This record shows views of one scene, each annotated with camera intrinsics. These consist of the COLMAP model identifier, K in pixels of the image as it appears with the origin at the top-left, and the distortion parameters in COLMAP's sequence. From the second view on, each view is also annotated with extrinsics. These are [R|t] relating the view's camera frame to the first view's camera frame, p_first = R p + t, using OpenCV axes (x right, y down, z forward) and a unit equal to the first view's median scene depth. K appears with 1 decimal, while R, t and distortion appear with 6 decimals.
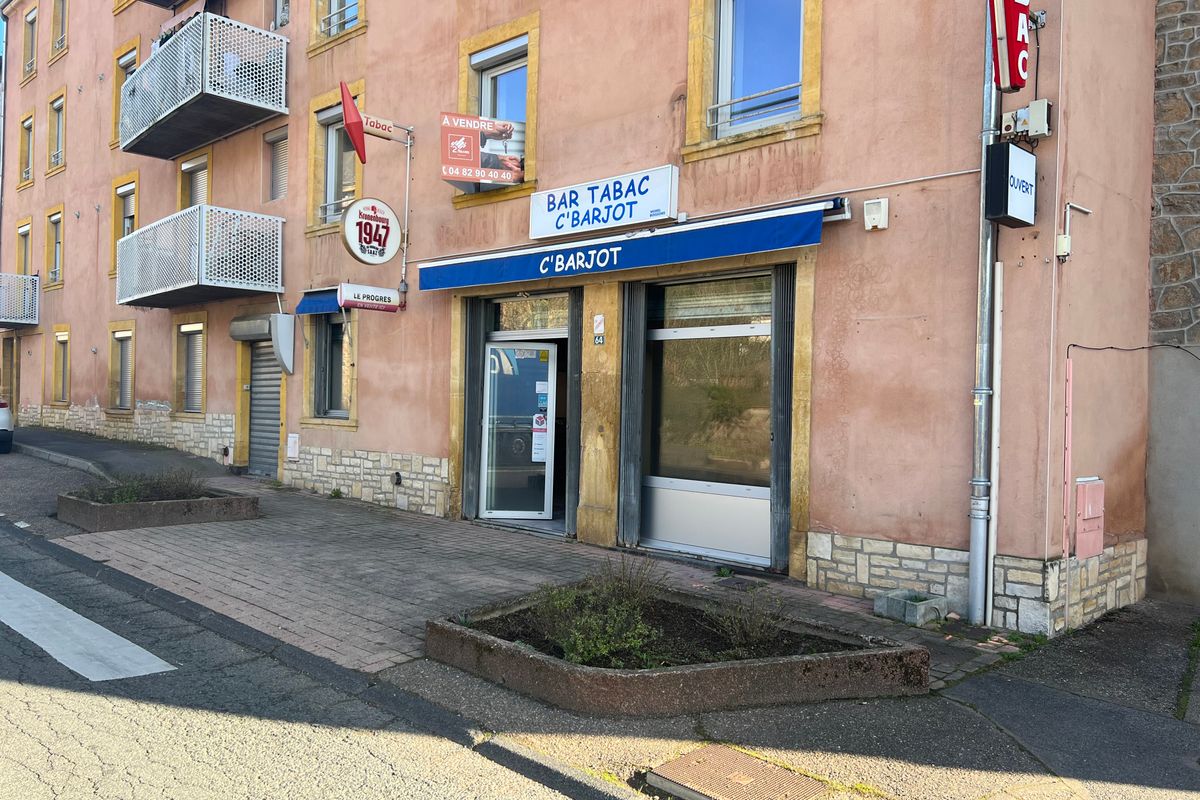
lens RADIAL K [[910.3, 0, 600.0], [0, 910.3, 400.0], [0, 0, 1]] dist [0.067928, -0.085388]
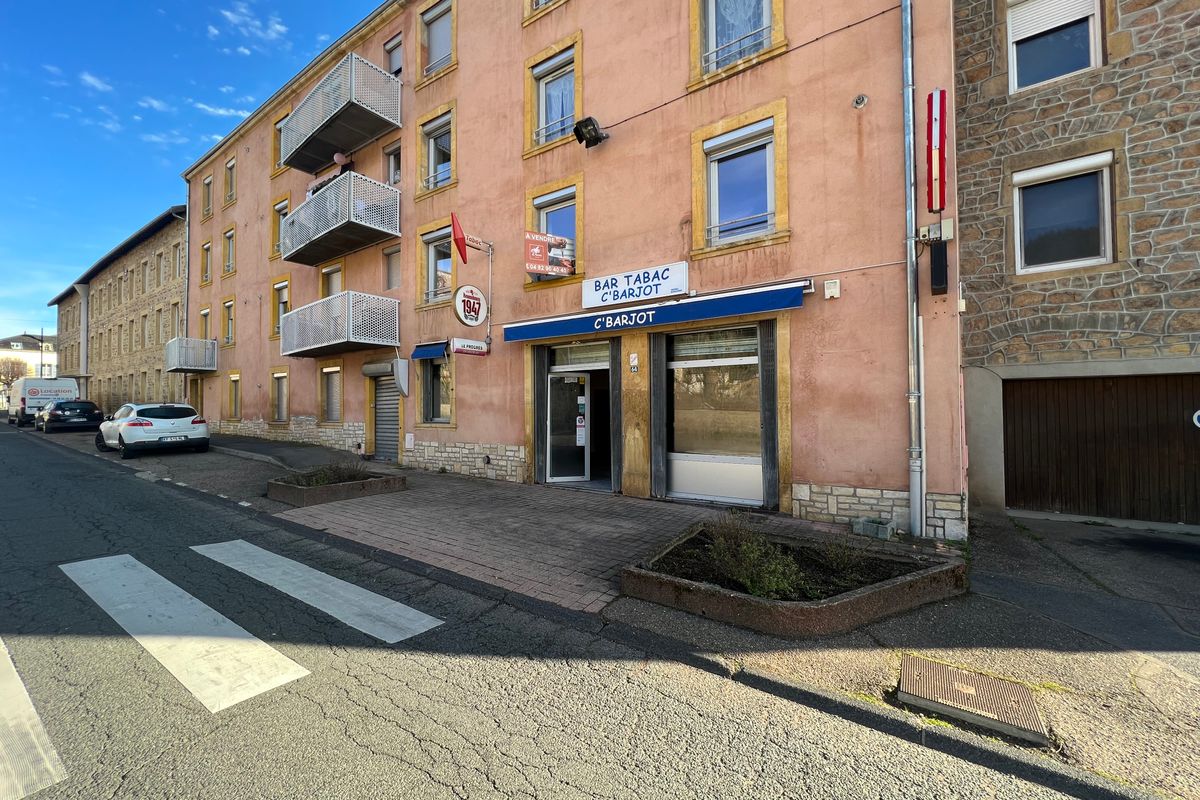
lens RADIAL K [[481.8, 0, 600.1], [0, 481.8, 395.1], [0, 0, 1]] dist [-0.002568, 0.000108]
pose [[0.987190, -0.025277, 0.157535, -0.194517], [0.028985, 0.999353, -0.021282, -0.004037], [-0.156895, 0.025575, 0.987284, 0.164294]]
